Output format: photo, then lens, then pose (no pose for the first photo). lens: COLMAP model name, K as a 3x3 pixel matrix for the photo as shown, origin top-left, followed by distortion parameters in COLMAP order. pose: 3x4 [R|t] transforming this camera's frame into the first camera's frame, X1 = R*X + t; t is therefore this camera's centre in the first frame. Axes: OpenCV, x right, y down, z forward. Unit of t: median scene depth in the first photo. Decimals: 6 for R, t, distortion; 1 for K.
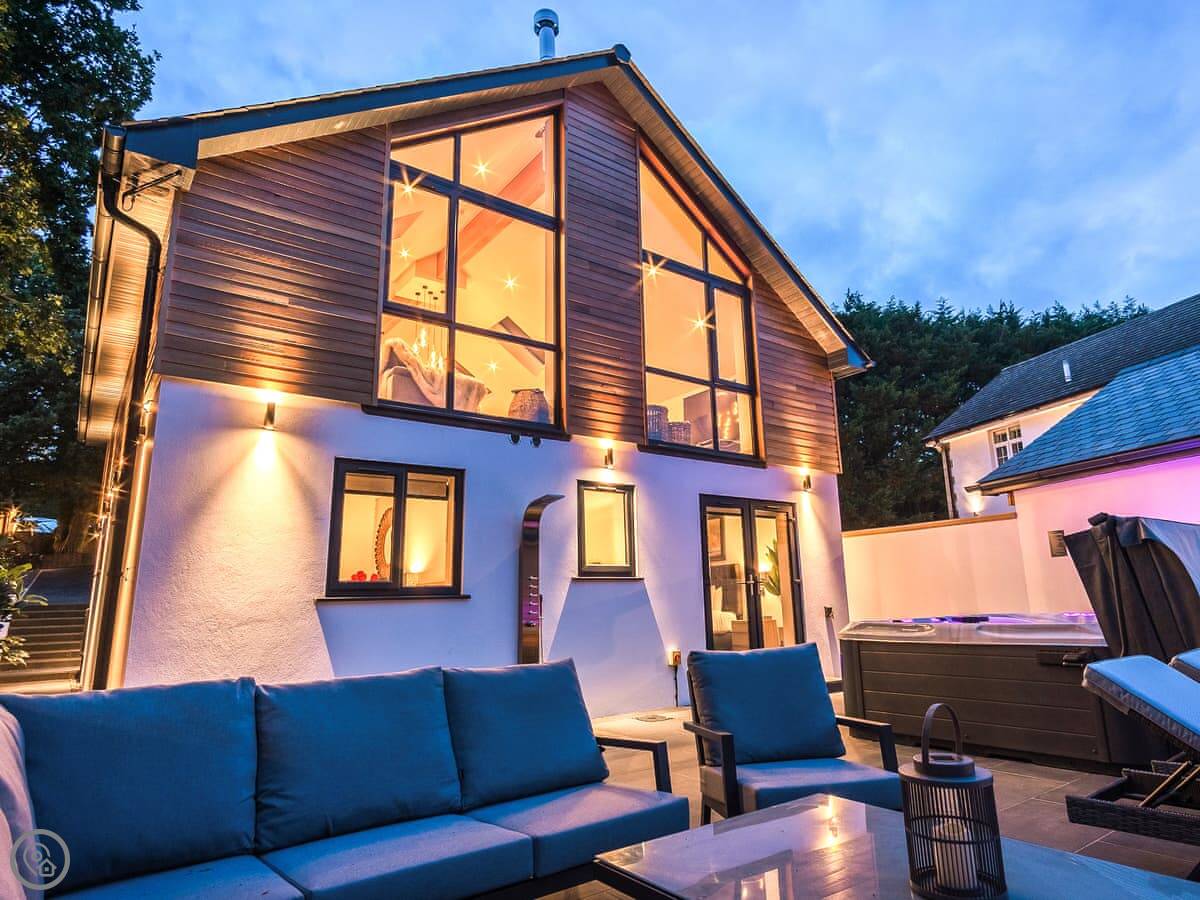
lens RADIAL K [[700.5, 0, 609.4], [0, 700.5, 450.0], [0, 0, 1]] dist [0.003818, 0.002254]
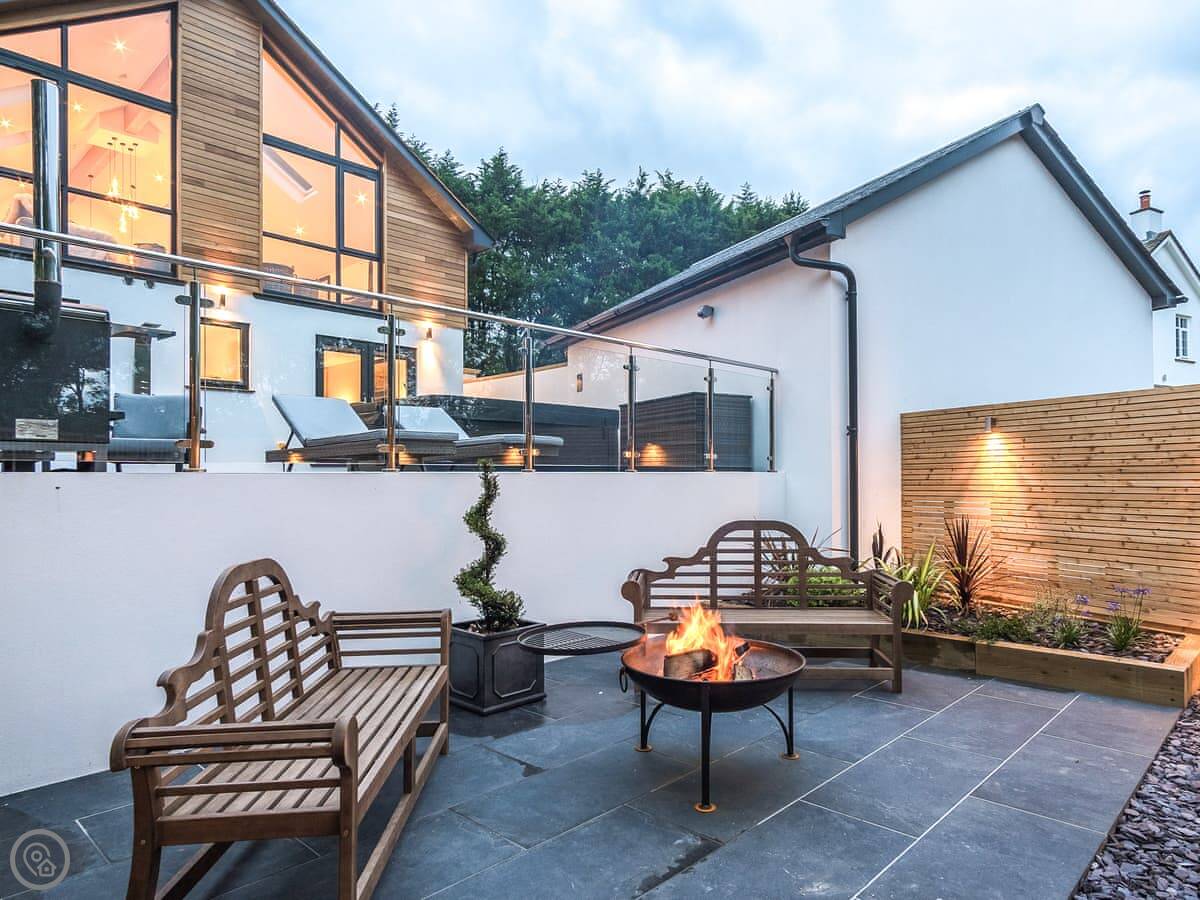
lens RADIAL K [[700.5, 0, 603.5], [0, 700.5, 457.6], [0, 0, 1]] dist [0.003818, 0.002254]
pose [[0.981195, 0.021765, 0.191786, 0.388131], [-0.059185, 0.979683, 0.191618, 0.003556], [-0.183719, -0.199365, 0.962549, -0.412610]]
